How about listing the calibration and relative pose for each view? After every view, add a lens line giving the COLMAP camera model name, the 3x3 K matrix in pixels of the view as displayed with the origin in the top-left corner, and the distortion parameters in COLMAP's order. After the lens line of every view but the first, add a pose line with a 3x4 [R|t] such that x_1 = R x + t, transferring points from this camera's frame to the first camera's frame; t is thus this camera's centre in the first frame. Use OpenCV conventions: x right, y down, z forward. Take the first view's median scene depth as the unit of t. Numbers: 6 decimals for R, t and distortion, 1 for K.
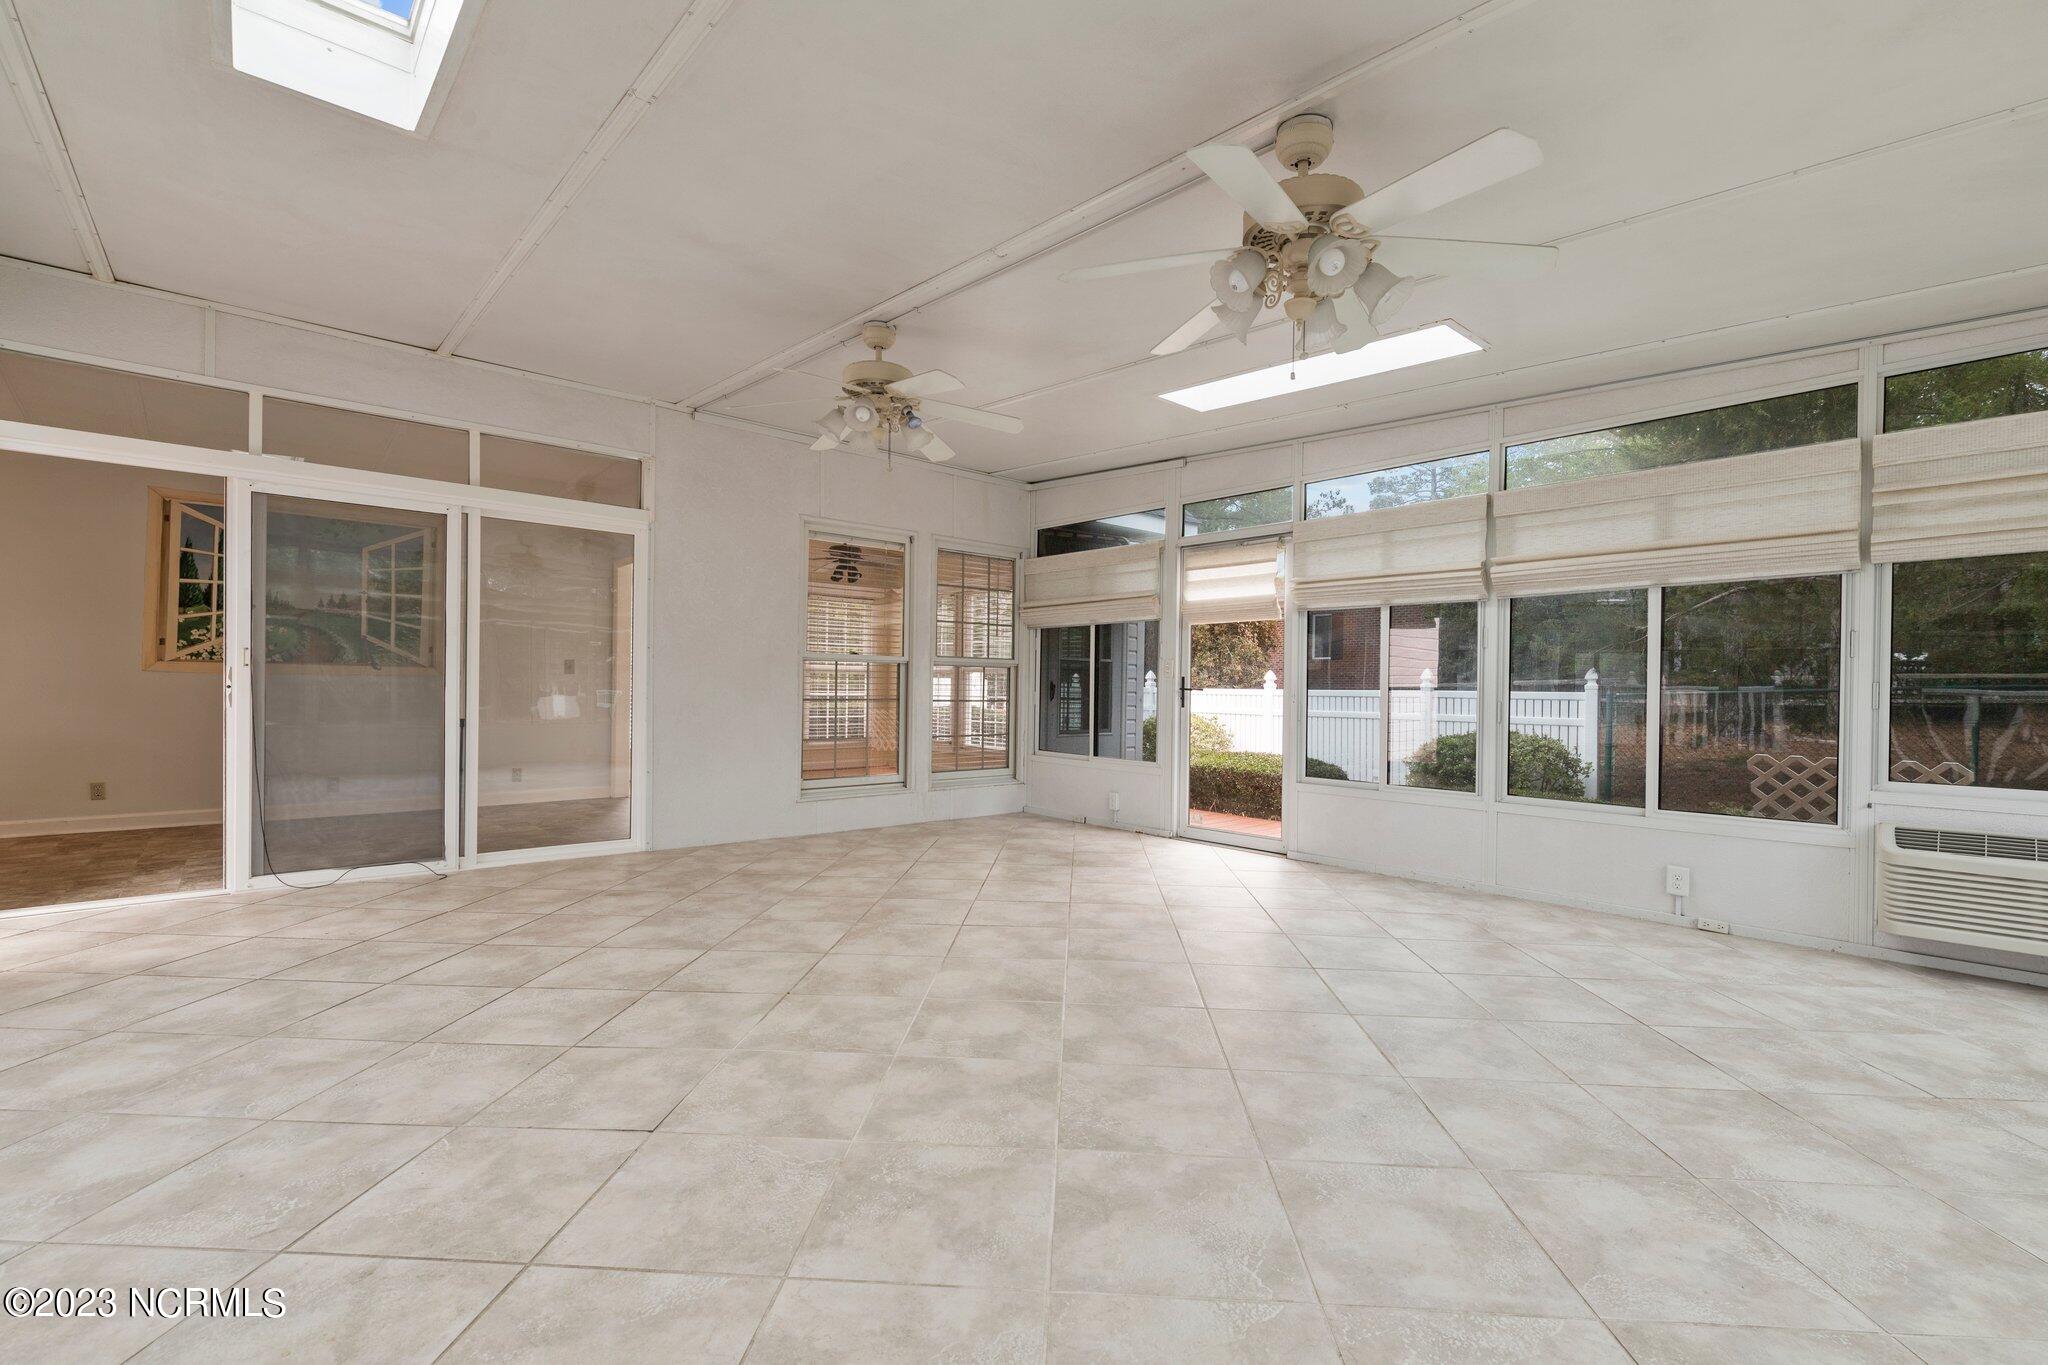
lens RADIAL K [[884.2, 0, 1024.8], [0, 884.2, 689.0], [0, 0, 1]] dist [-0.004076, -0.000877]
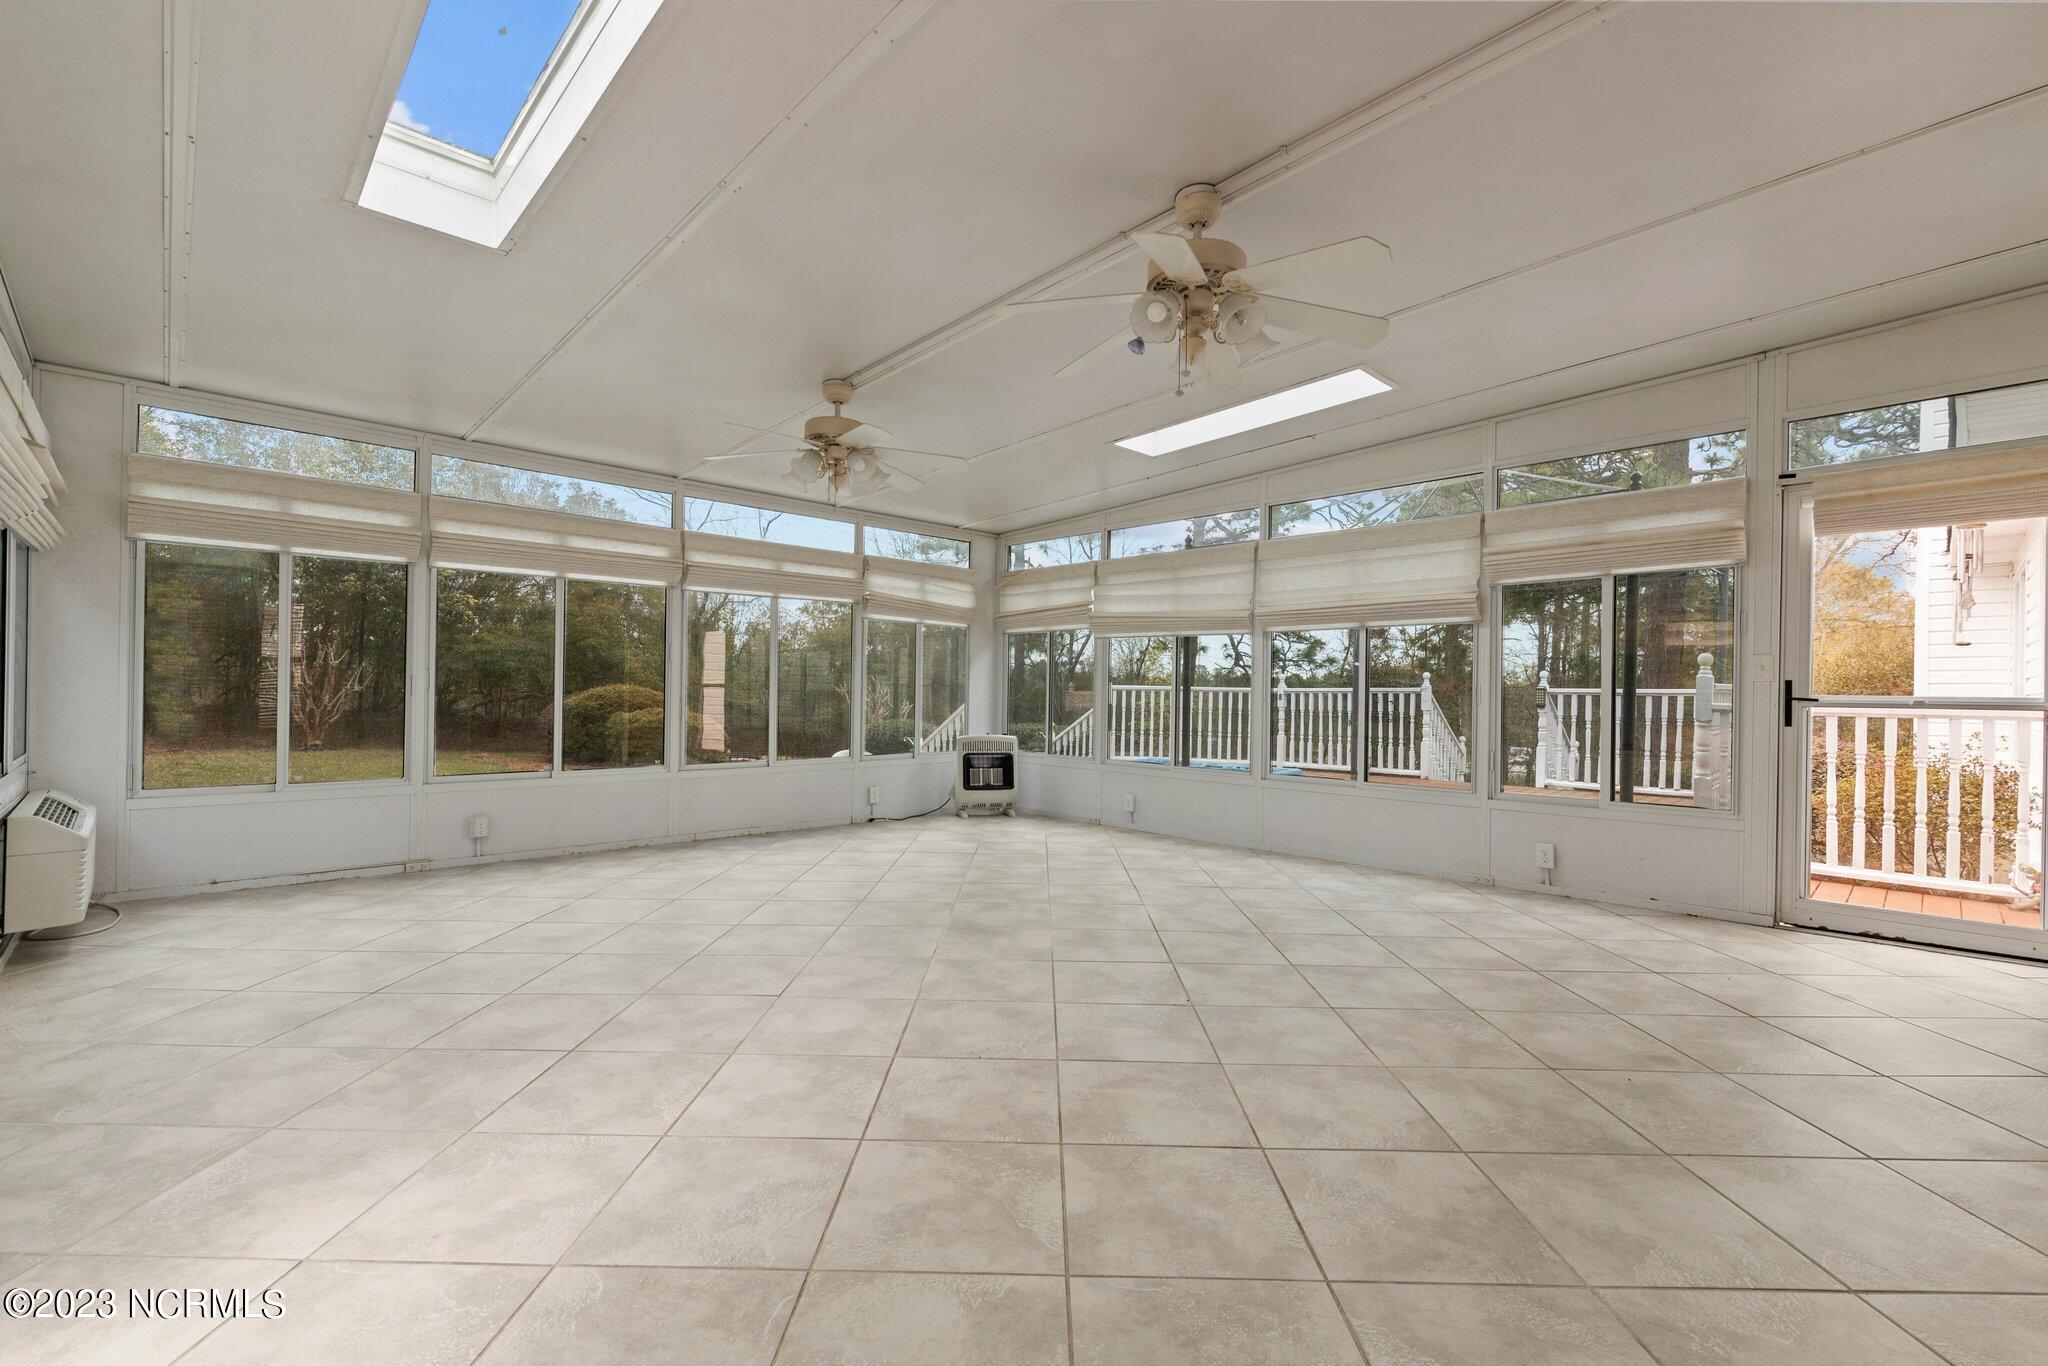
lens RADIAL K [[884.2, 0, 1022.0], [0, 884.2, 690.7], [0, 0, 1]] dist [-0.004076, -0.000877]
pose [[-0.998624, -0.028899, -0.043759, -0.001256], [-0.028894, 0.999582, -0.000751, -0.003725], [0.043763, 0.000515, -0.999042, 2.059078]]
